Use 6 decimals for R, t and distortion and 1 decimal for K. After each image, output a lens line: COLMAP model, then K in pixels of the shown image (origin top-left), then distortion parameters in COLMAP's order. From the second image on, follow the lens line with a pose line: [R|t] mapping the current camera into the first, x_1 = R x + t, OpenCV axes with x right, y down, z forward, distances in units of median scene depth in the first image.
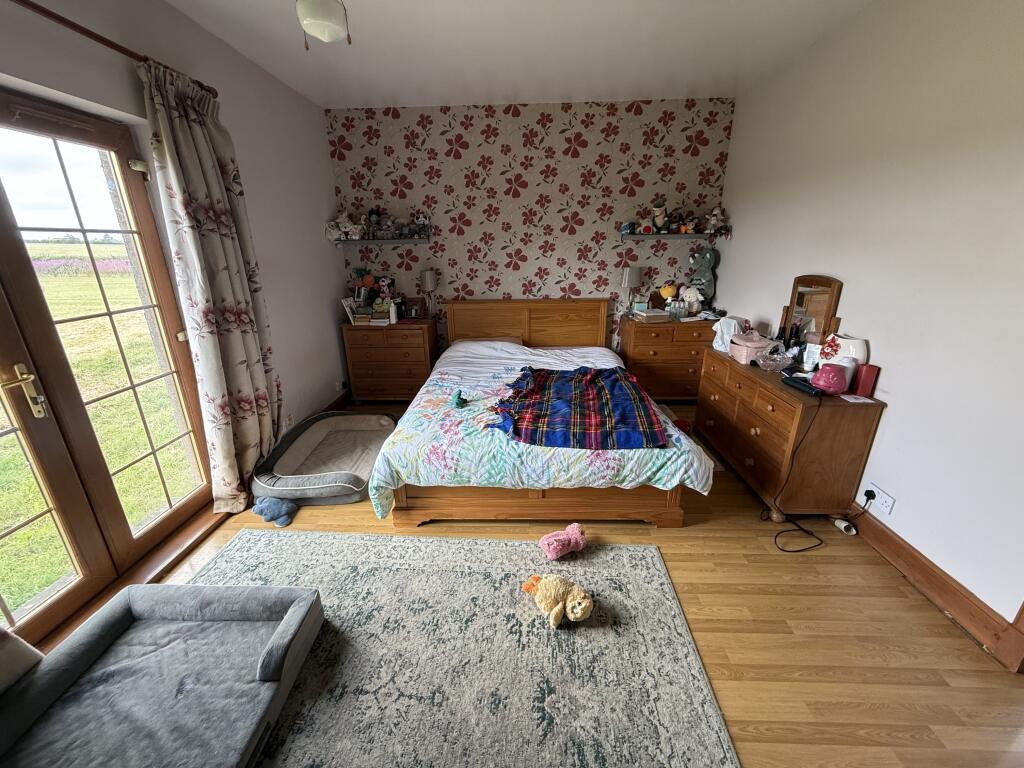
lens RADIAL K [[408.3, 0, 509.1], [0, 408.3, 383.3], [0, 0, 1]] dist [0.003497, -0.000788]
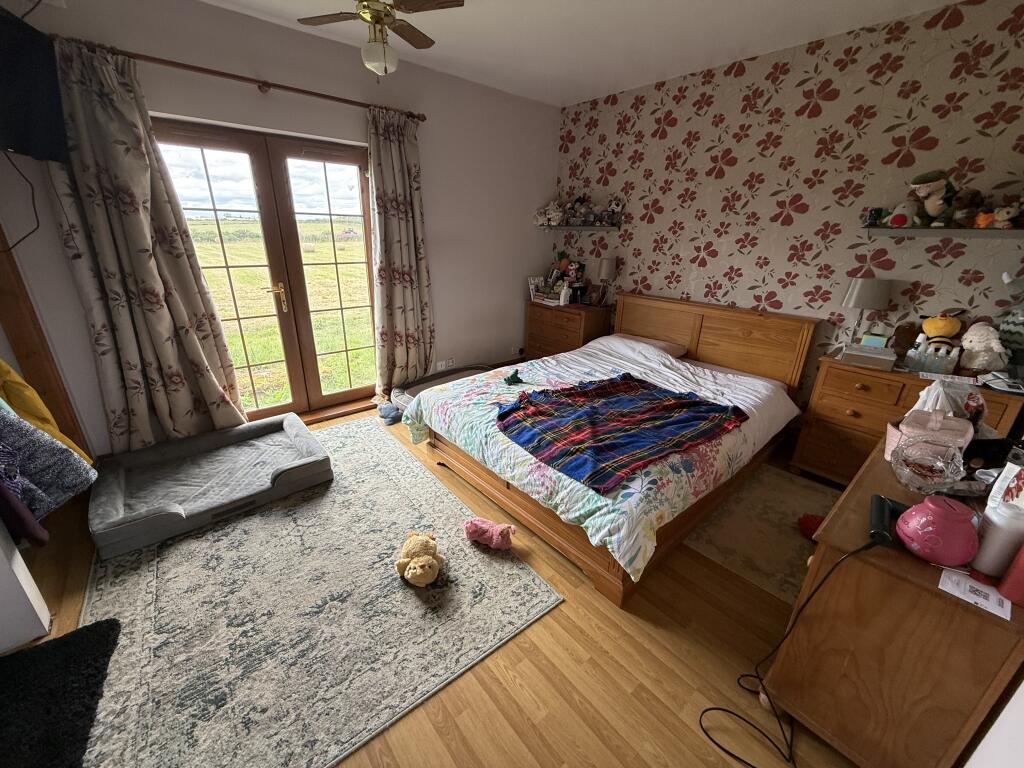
lens RADIAL K [[408.3, 0, 511.4], [0, 408.3, 383.7], [0, 0, 1]] dist [0.003497, -0.000788]
pose [[0.673906, 0.287351, -0.680647, 0.517083], [-0.269802, 0.953356, 0.135352, -0.075194], [0.687792, 0.092425, 0.720000, 0.198840]]
